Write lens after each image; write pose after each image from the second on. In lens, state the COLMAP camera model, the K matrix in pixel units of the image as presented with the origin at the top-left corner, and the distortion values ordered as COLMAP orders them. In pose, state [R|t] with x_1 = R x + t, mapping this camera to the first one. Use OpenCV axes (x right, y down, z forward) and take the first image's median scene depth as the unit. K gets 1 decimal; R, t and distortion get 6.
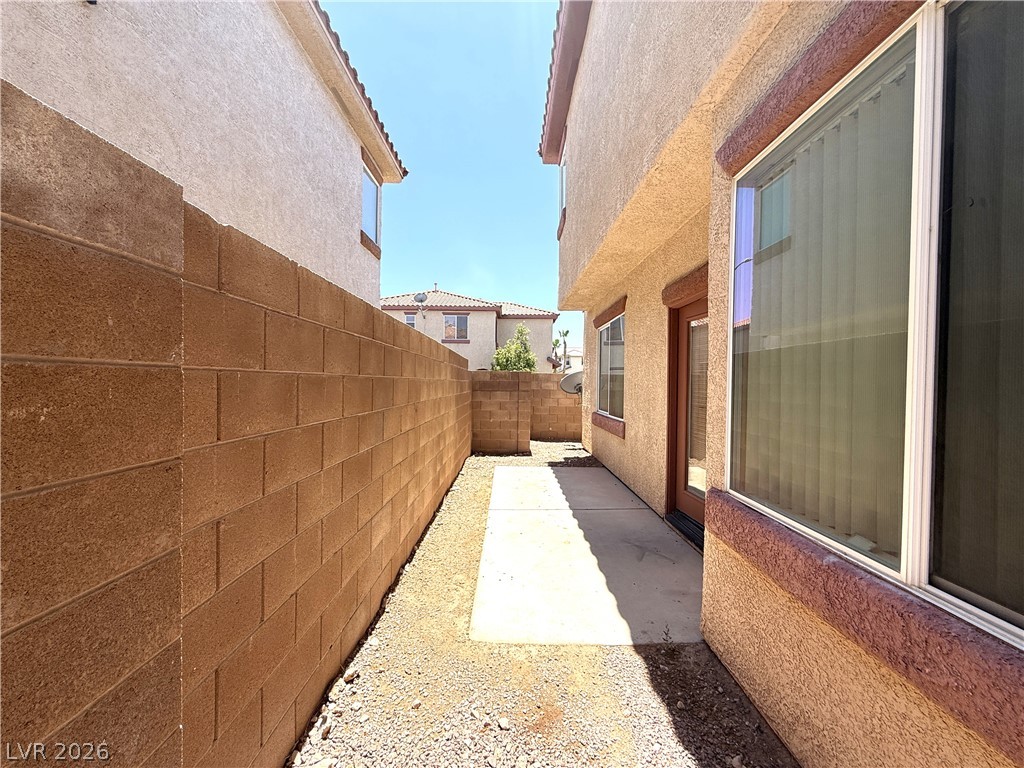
lens RADIAL K [[408.2, 0, 506.8], [0, 408.2, 385.2], [0, 0, 1]] dist [-0.000132, 0.000519]
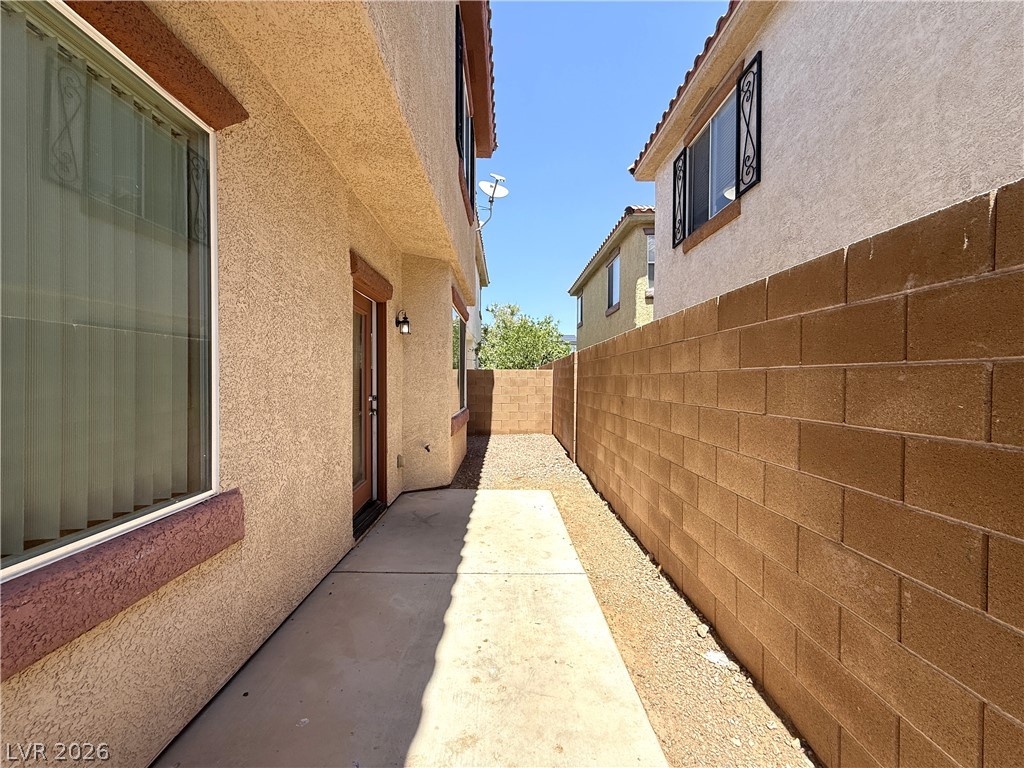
lens RADIAL K [[408.2, 0, 506.8], [0, 408.2, 385.2], [0, 0, 1]] dist [-0.000132, 0.000519]
pose [[-0.999765, -0.015278, -0.015352, 0.116407], [-0.015634, 0.999605, 0.023358, -0.008725], [0.014989, 0.023592, -0.999609, 1.988104]]
